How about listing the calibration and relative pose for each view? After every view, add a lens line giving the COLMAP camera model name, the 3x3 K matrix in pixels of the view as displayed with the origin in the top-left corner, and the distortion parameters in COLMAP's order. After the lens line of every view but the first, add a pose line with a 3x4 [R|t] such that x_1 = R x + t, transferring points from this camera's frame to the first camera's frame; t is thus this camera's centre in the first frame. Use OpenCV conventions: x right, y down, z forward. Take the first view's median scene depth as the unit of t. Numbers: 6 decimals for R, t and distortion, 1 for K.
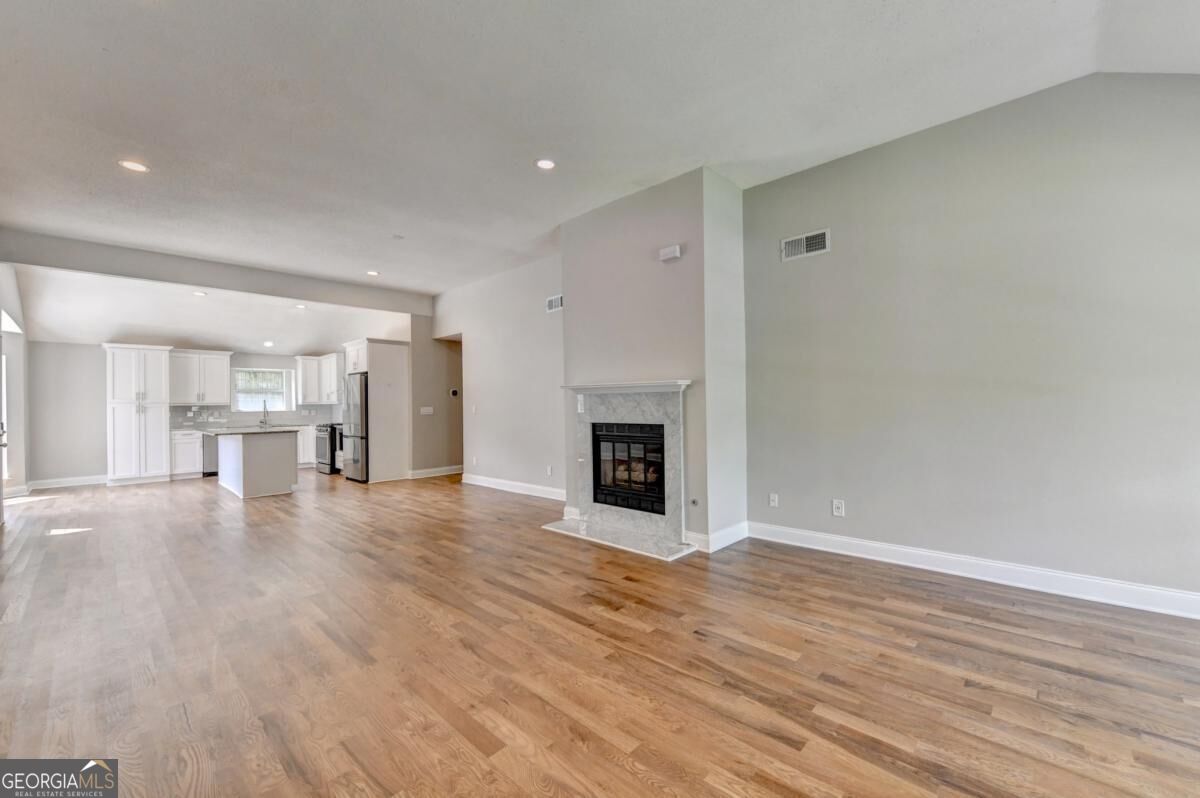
lens RADIAL K [[477.9, 0, 607.2], [0, 477.9, 403.1], [0, 0, 1]] dist [-0.008835, -0.000024]
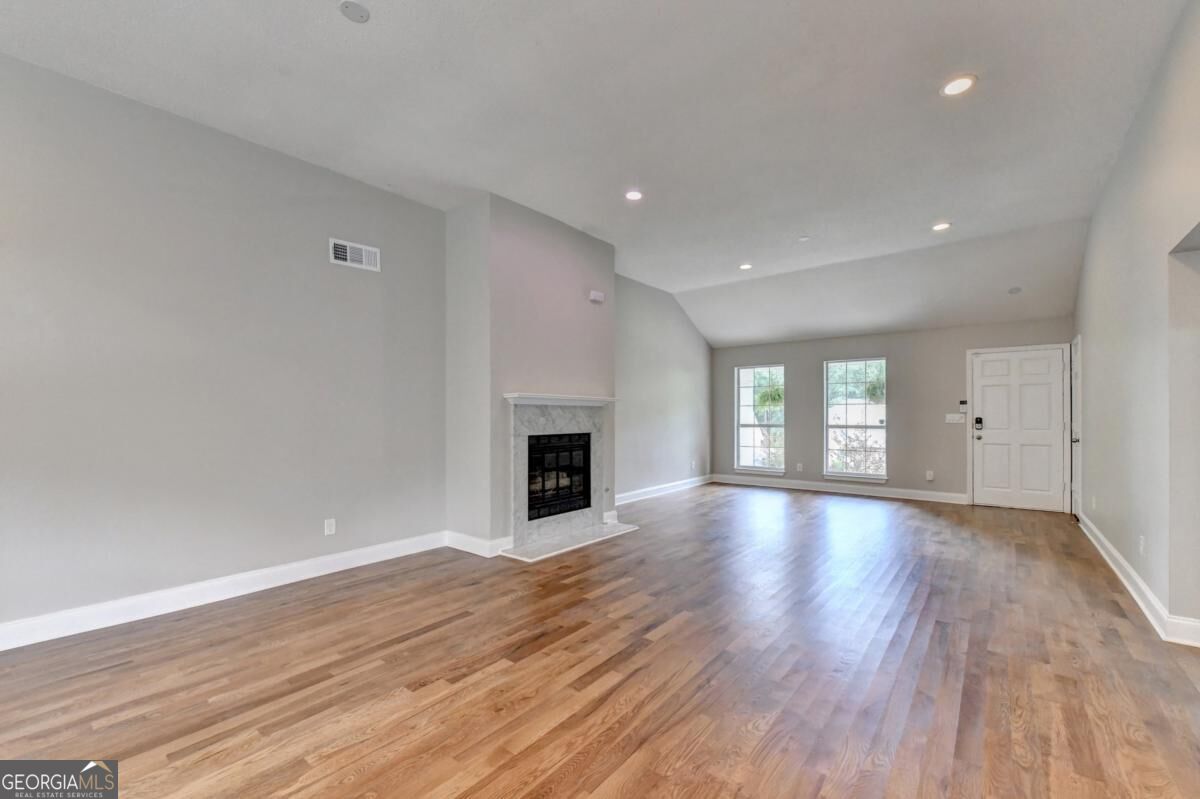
lens RADIAL K [[498.3, 0, 605.2], [0, 498.3, 415.5], [0, 0, 1]] dist [-0.000834, -0.000155]
pose [[-0.075800, 0.014996, 0.997010, -1.189176], [0.001815, 0.999887, -0.014901, 0.019634], [-0.997121, 0.000680, -0.075819, 1.088429]]
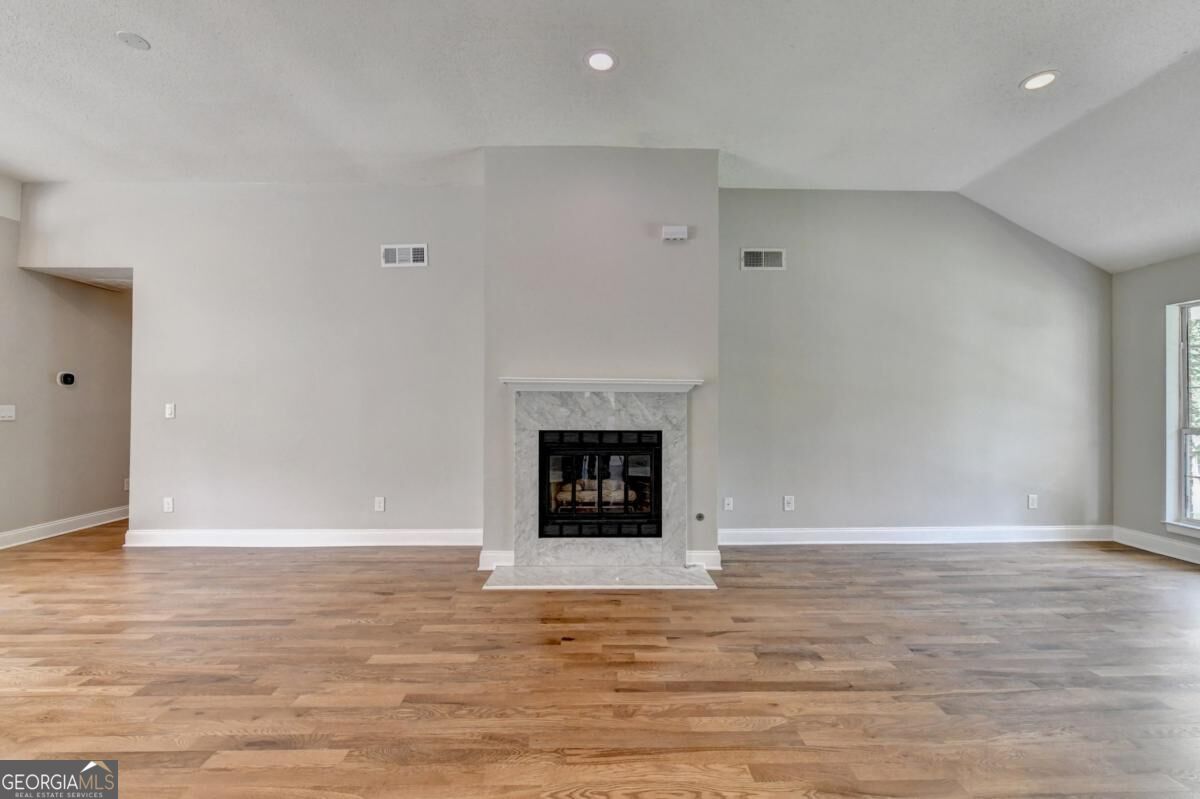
lens RADIAL K [[490.4, 0, 603.6], [0, 490.4, 403.4], [0, 0, 1]] dist [-0.008208, -0.000382]
pose [[0.717469, 0.018875, 0.696334, -0.579337], [-0.014419, 0.999821, -0.012245, 0.008309], [-0.696441, -0.001255, 0.717613, 0.455901]]
